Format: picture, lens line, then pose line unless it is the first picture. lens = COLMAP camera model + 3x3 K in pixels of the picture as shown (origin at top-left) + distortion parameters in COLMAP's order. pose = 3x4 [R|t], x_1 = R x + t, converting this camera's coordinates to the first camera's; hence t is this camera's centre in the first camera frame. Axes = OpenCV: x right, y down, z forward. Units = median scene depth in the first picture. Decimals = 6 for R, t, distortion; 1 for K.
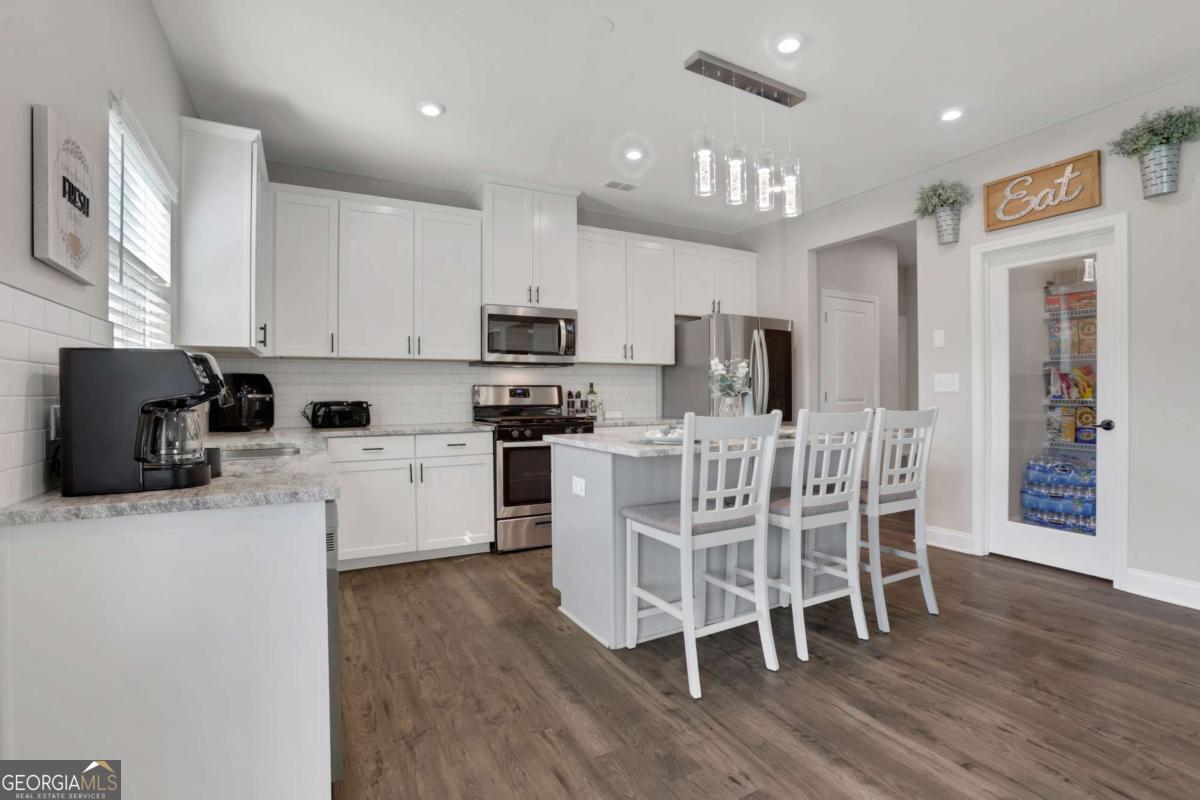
lens RADIAL K [[565.9, 0, 612.9], [0, 565.9, 396.2], [0, 0, 1]] dist [-0.063388, 0.018774]
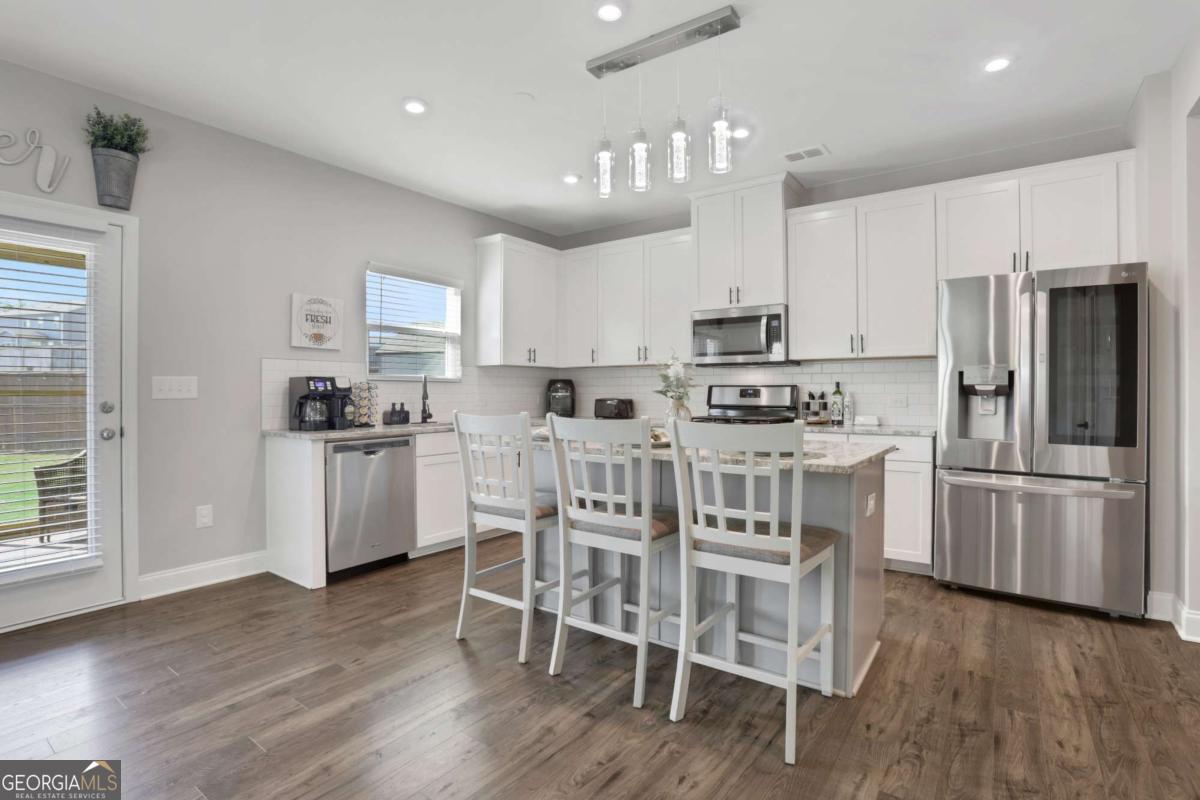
lens RADIAL K [[565.9, 0, 597.2], [0, 565.9, 395.1], [0, 0, 1]] dist [-0.063388, 0.018774]
pose [[0.426517, 0.007392, -0.904449, 0.835839], [-0.006283, 0.999967, 0.005209, -0.007329], [0.904458, 0.003461, 0.426549, 0.441004]]
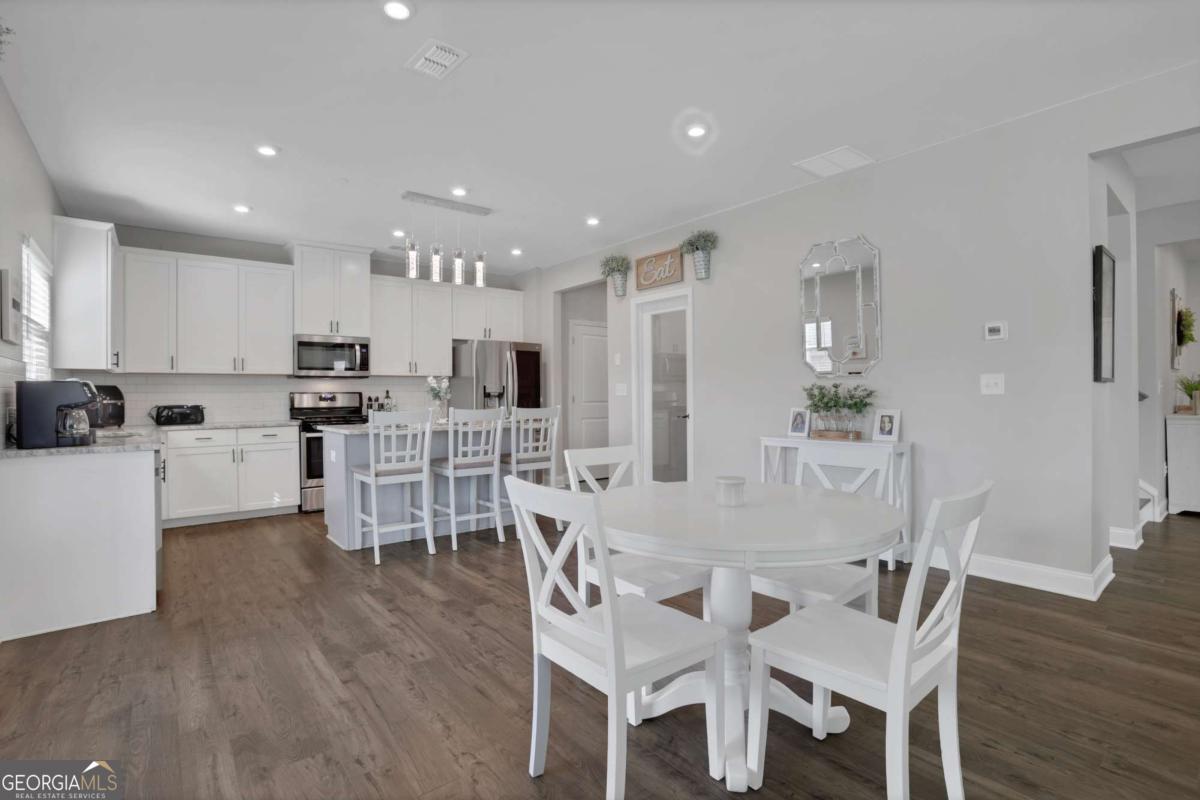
lens RADIAL K [[565.9, 0, 604.0], [0, 565.9, 397.5], [0, 0, 1]] dist [-0.063388, 0.018774]
pose [[0.984654, -0.005899, 0.174416, 0.337985], [0.006162, 0.999981, -0.000964, -0.002498], [-0.174407, 0.002024, 0.984672, -0.563099]]
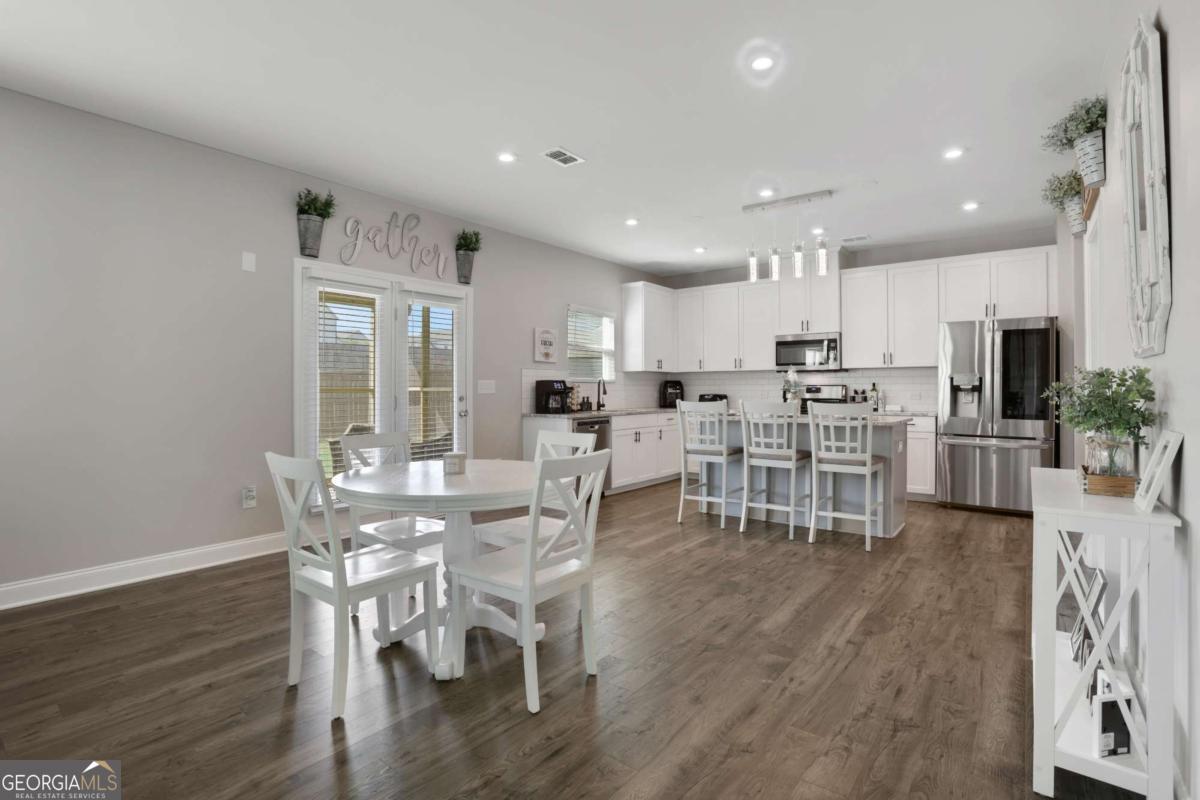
lens RADIAL K [[565.9, 0, 597.0], [0, 565.9, 392.4], [0, 0, 1]] dist [-0.063388, 0.018774]
pose [[0.405693, 0.006631, -0.913985, 1.276631], [-0.005834, 0.999972, 0.004666, -0.004901], [0.913991, 0.003439, 0.405721, -0.158972]]
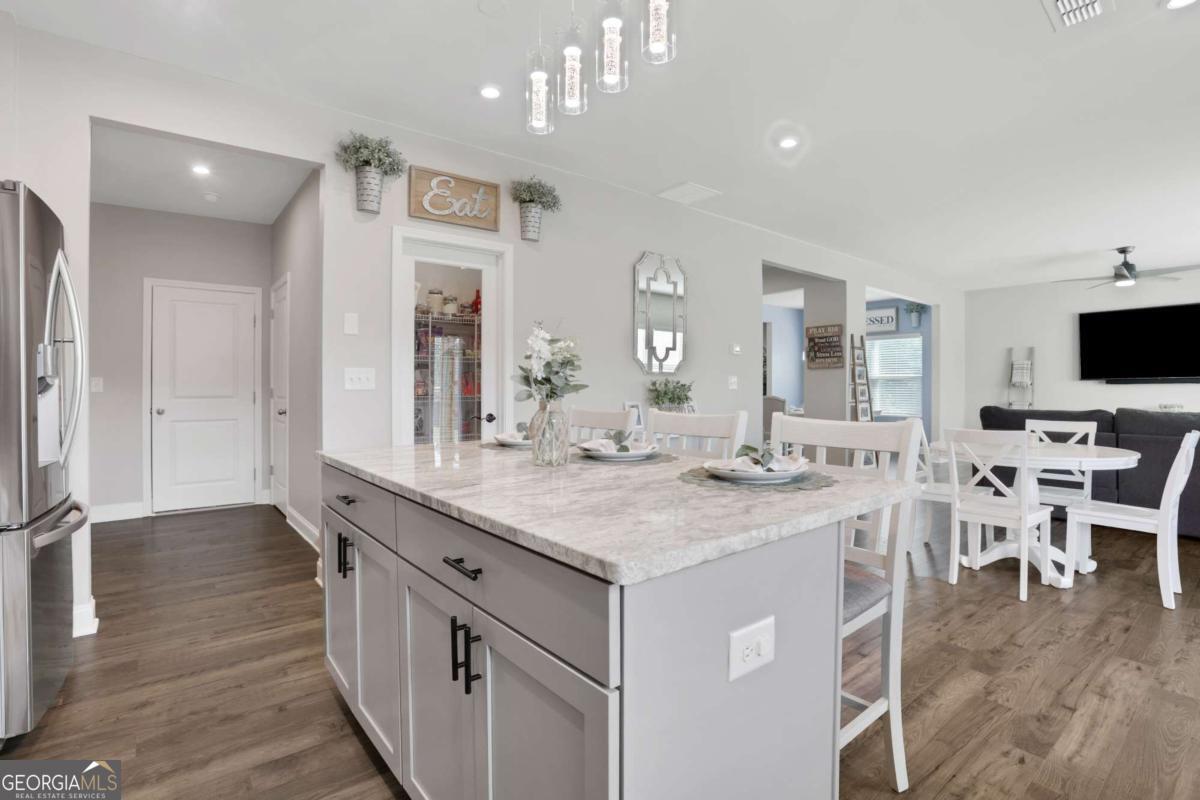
lens RADIAL K [[565.9, 0, 566.5], [0, 565.9, 398.0], [0, 0, 1]] dist [-0.063388, 0.018774]
pose [[-0.130396, -0.019651, 0.991267, -0.315087], [0.004967, 0.999778, 0.020473, -0.012376], [-0.991450, 0.007593, -0.130269, 0.926083]]
